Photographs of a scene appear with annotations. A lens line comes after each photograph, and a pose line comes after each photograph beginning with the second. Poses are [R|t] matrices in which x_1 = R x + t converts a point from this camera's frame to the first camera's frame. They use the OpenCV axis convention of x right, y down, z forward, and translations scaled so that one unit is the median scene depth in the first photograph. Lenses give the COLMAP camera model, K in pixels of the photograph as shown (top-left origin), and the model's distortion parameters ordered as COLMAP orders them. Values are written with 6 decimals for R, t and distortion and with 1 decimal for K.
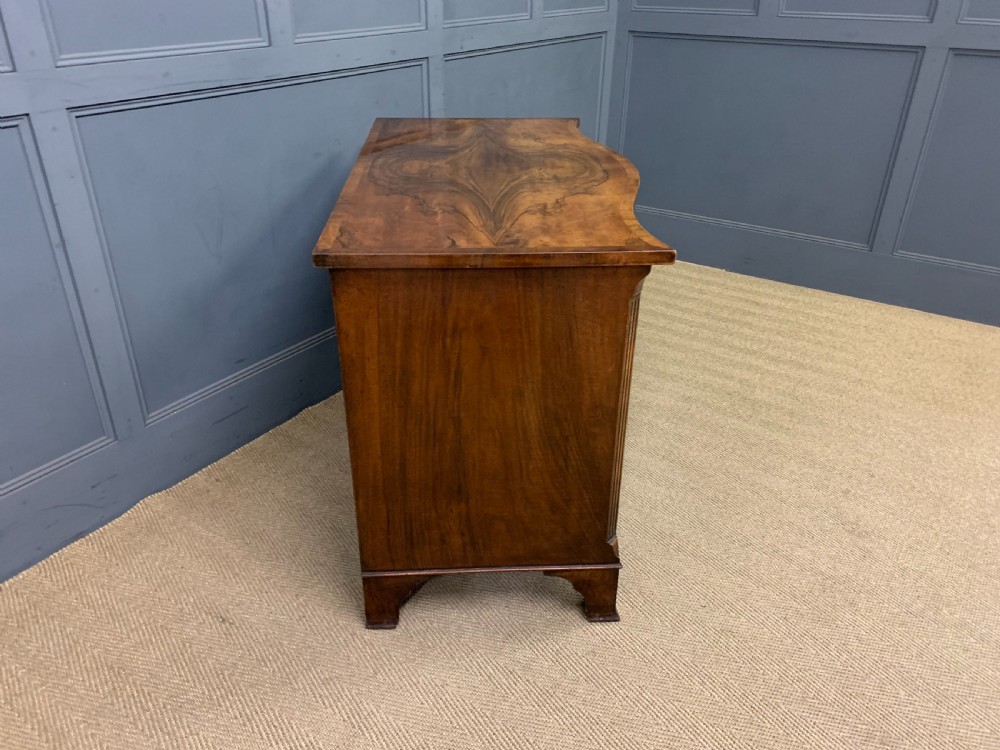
lens RADIAL K [[766.9, 0, 502.9], [0, 766.9, 374.8], [0, 0, 1]] dist [0.039727, -0.023258]
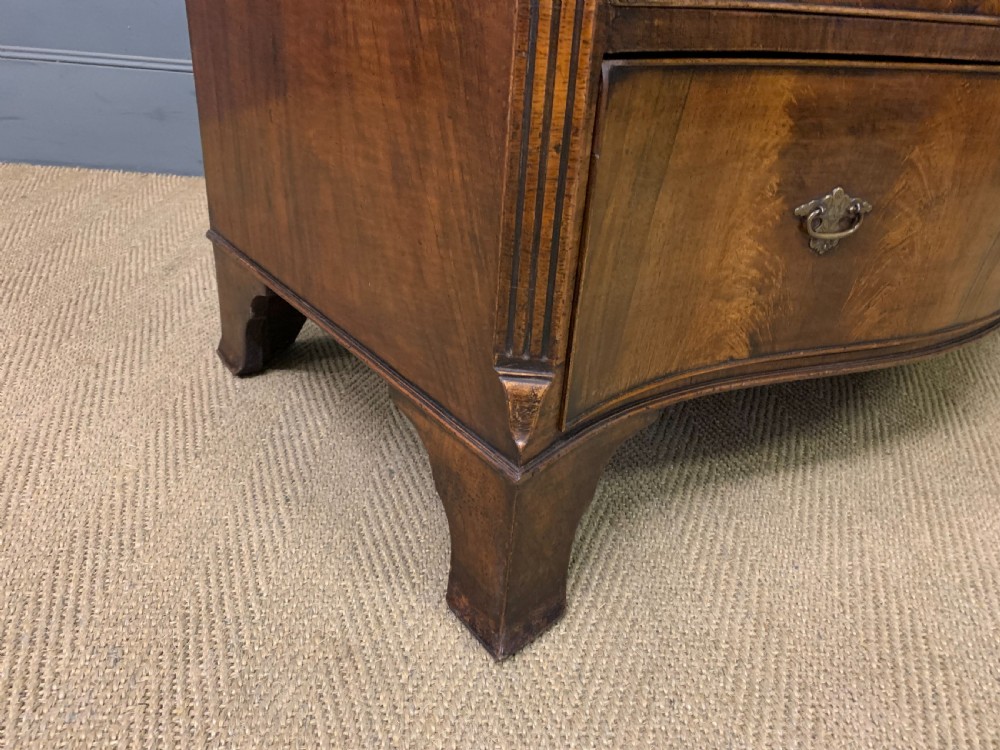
lens RADIAL K [[766.9, 0, 501.7], [0, 766.9, 371.0], [0, 0, 1]] dist [0.039727, -0.023258]
pose [[0.568310, 0.406852, -0.715189, 0.346461], [-0.451562, 0.880827, 0.142255, 0.173169], [0.687834, 0.242107, 0.684301, 0.782624]]
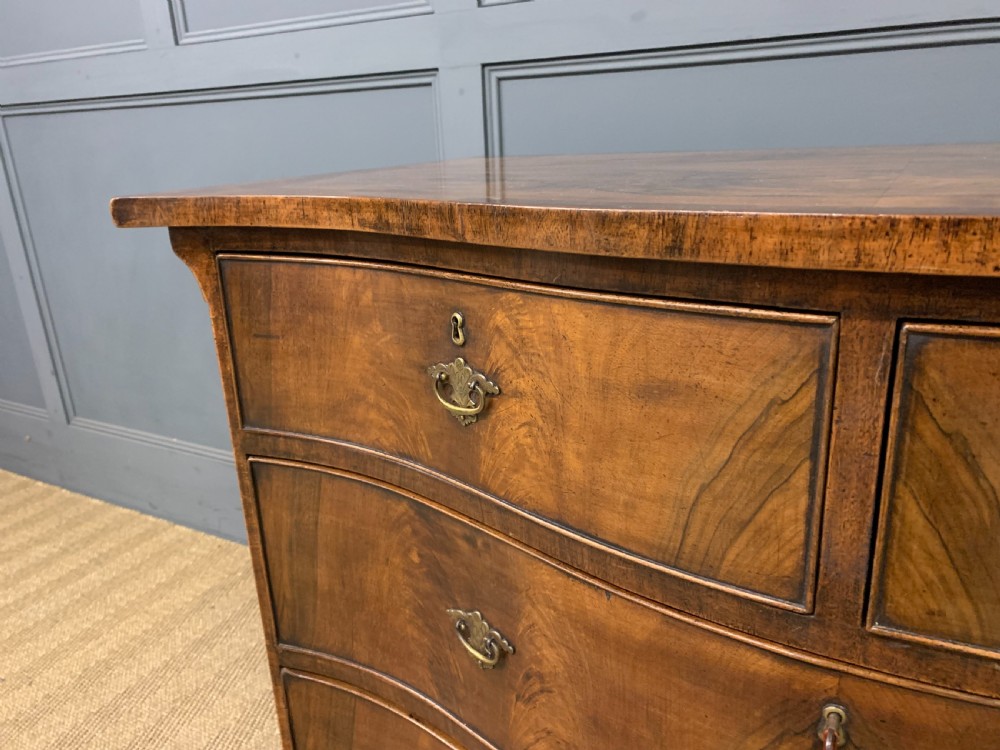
lens RADIAL K [[766.9, 0, 490.1], [0, 766.9, 381.9], [0, 0, 1]] dist [0.039727, -0.023258]
pose [[0.073967, 0.302557, -0.950257, 0.204775], [-0.438410, 0.865718, 0.241515, -0.260515], [0.895726, 0.398738, 0.196679, 0.967214]]
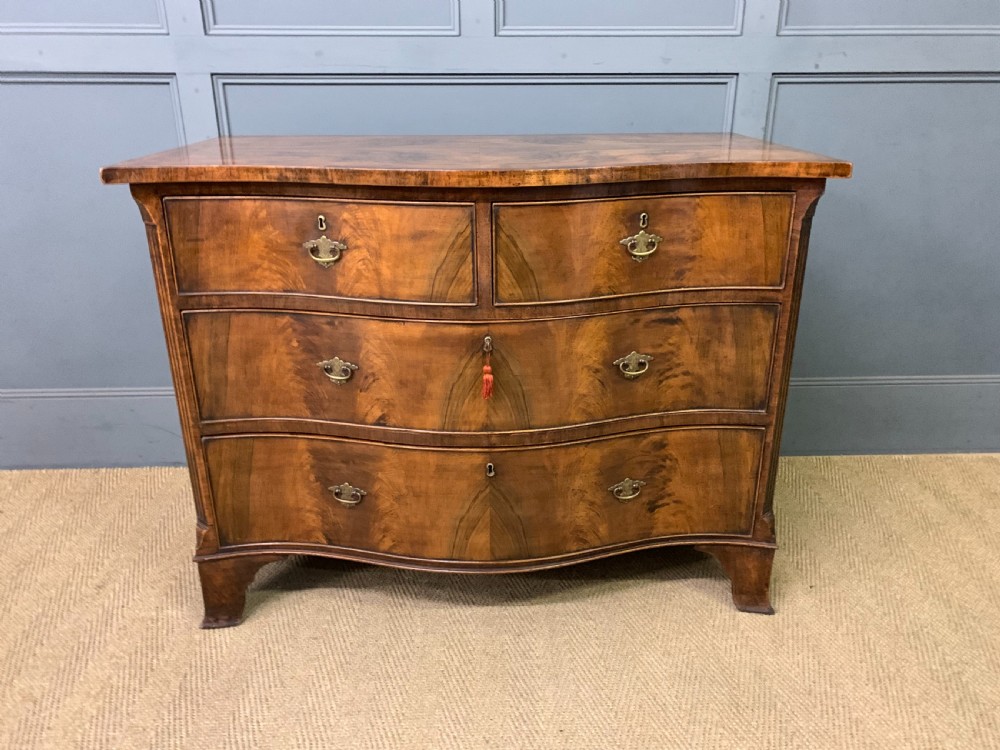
lens RADIAL K [[766.9, 0, 504.1], [0, 766.9, 366.5], [0, 0, 1]] dist [0.039727, -0.023258]
pose [[0.588937, 0.280036, -0.758112, 0.597006], [-0.381792, 0.923180, 0.044416, -0.168151], [0.712312, 0.263283, 0.650610, 0.686942]]
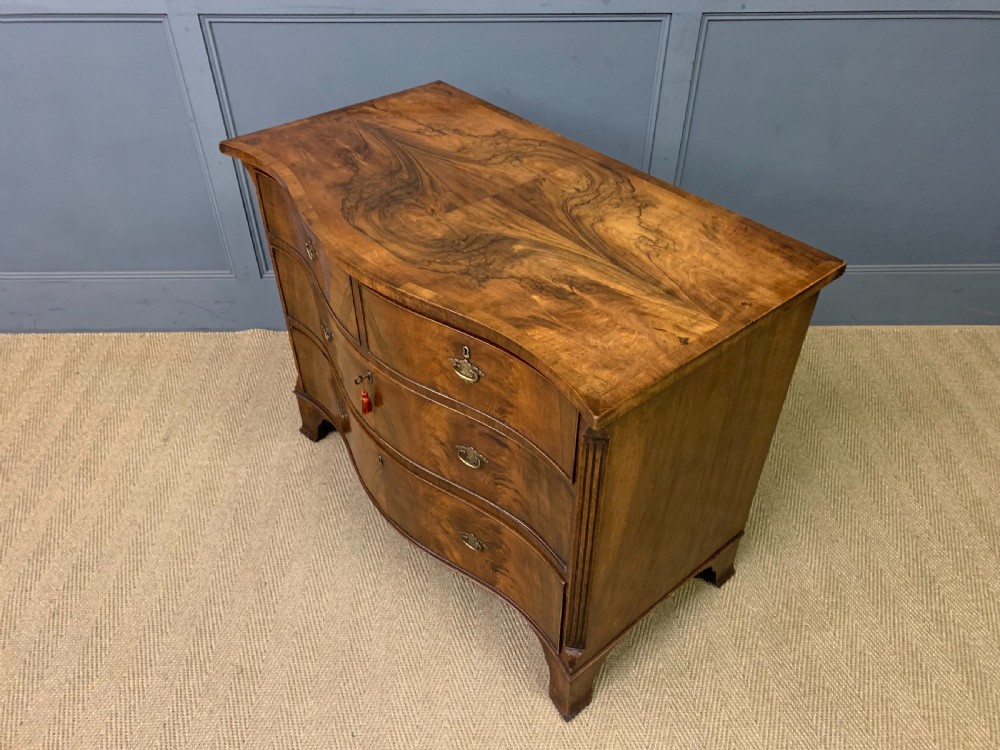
lens RADIAL K [[766.9, 0, 498.4], [0, 766.9, 379.5], [0, 0, 1]] dist [0.039727, -0.023258]
pose [[0.572361, 0.522152, -0.632266, 0.754863], [-0.388716, 0.851685, 0.351471, -0.458131], [0.722013, 0.044604, 0.690440, 0.520837]]
